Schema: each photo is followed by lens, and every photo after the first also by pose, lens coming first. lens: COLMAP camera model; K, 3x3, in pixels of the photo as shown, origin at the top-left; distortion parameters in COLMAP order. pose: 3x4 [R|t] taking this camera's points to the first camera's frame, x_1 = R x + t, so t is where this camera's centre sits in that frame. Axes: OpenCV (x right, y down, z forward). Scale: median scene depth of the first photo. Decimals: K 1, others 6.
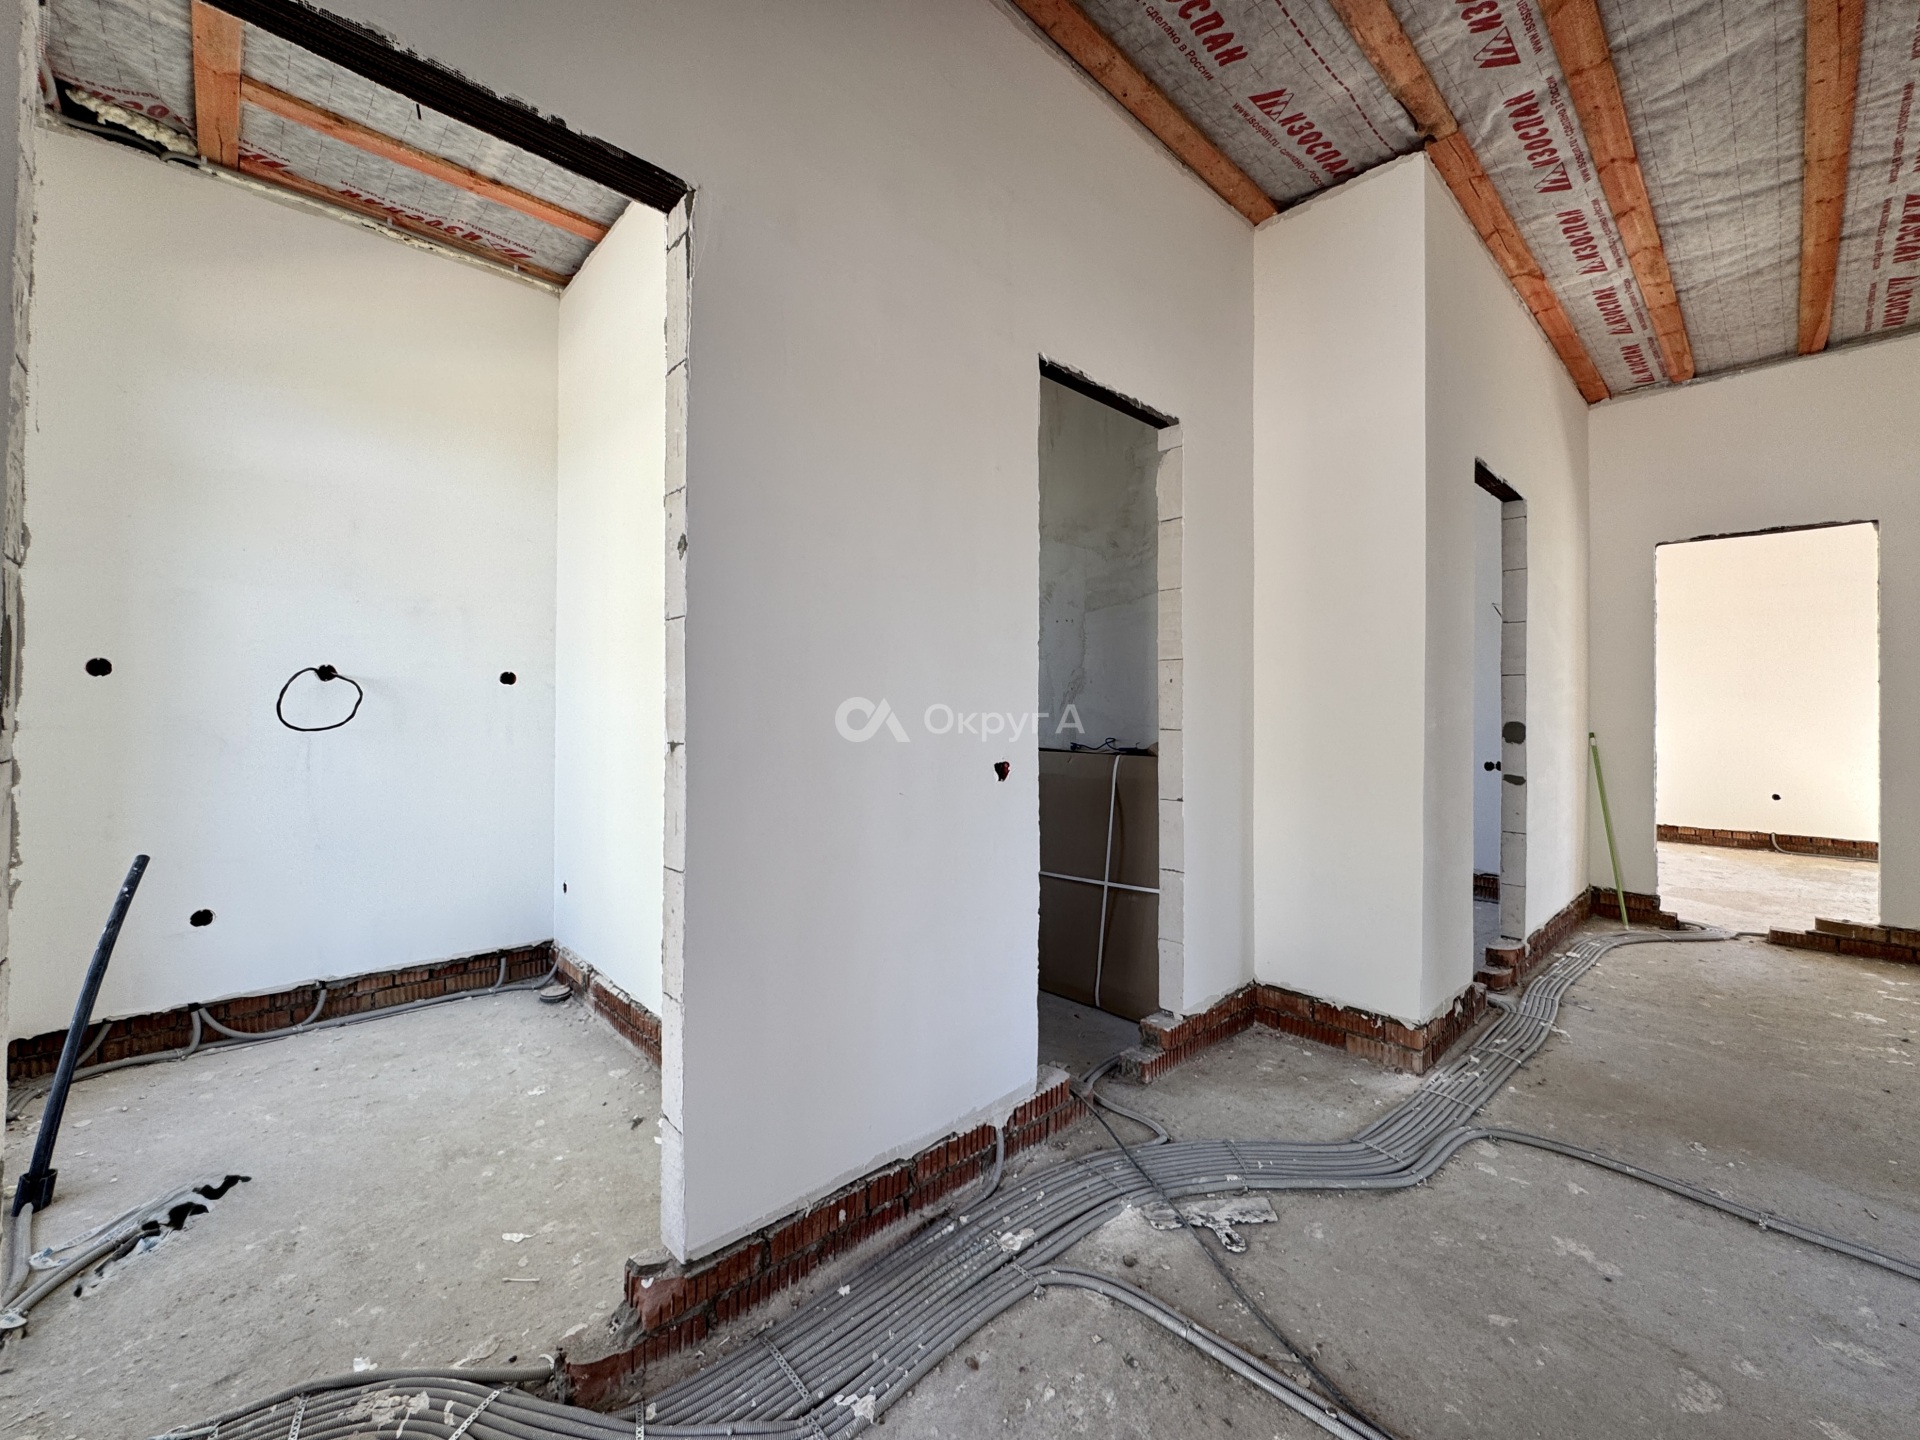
lens RADIAL K [[783.3, 0, 957.1], [0, 783.3, 707.6], [0, 0, 1]] dist [-0.004282, 0.000528]
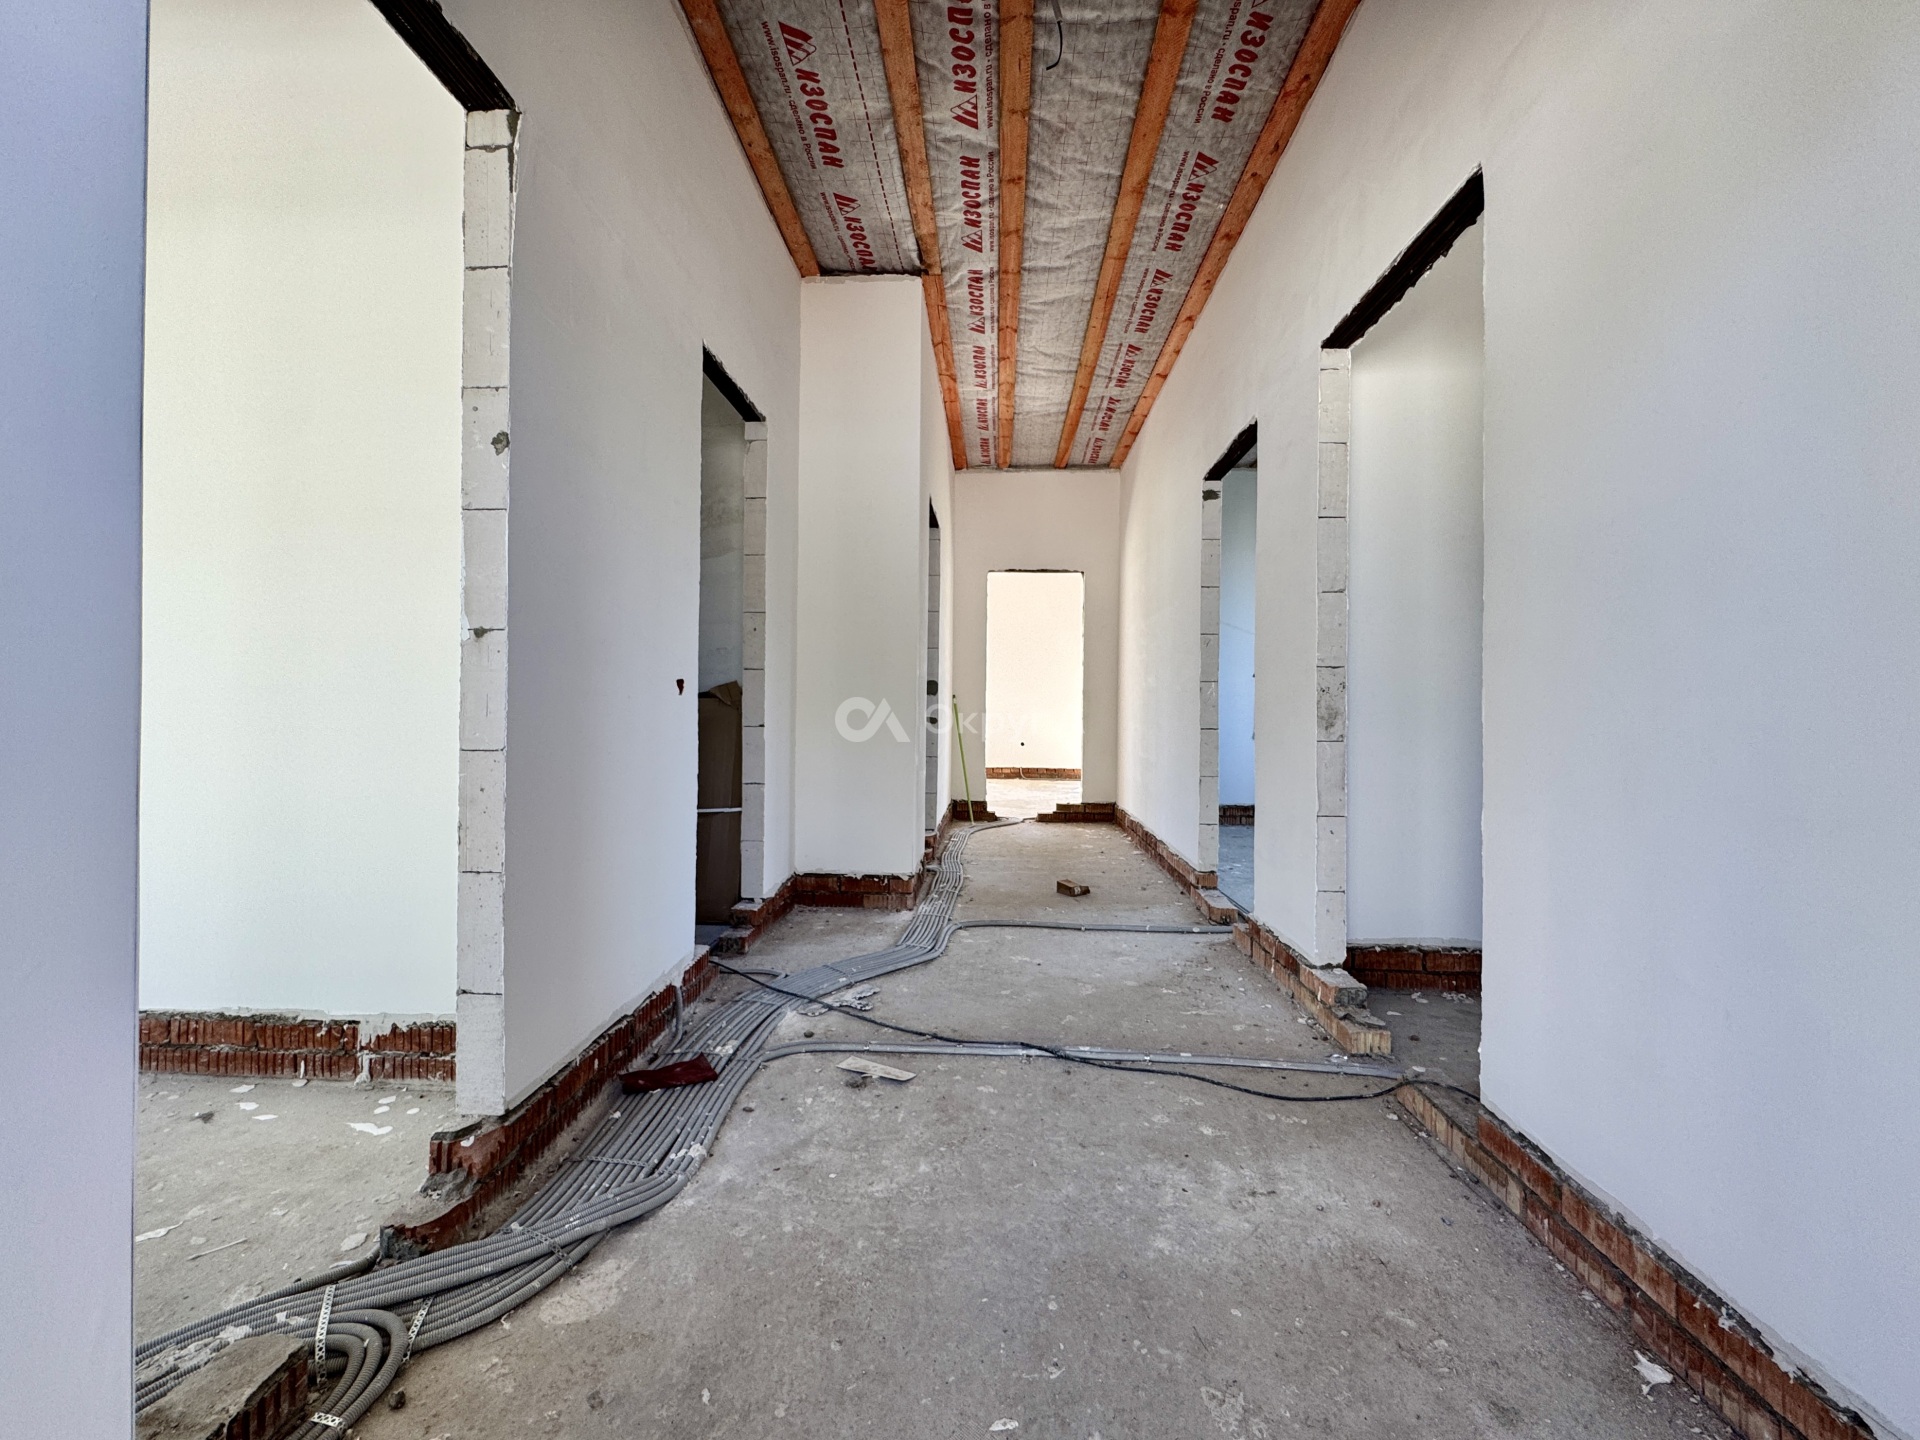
lens RADIAL K [[783.3, 0, 957.1], [0, 783.3, 707.6], [0, 0, 1]] dist [-0.004282, 0.000528]
pose [[0.720295, 0.001911, 0.693665, -0.366647], [-0.010802, 0.999906, 0.008462, 0.078264], [-0.693583, -0.013588, 0.720248, -0.112058]]
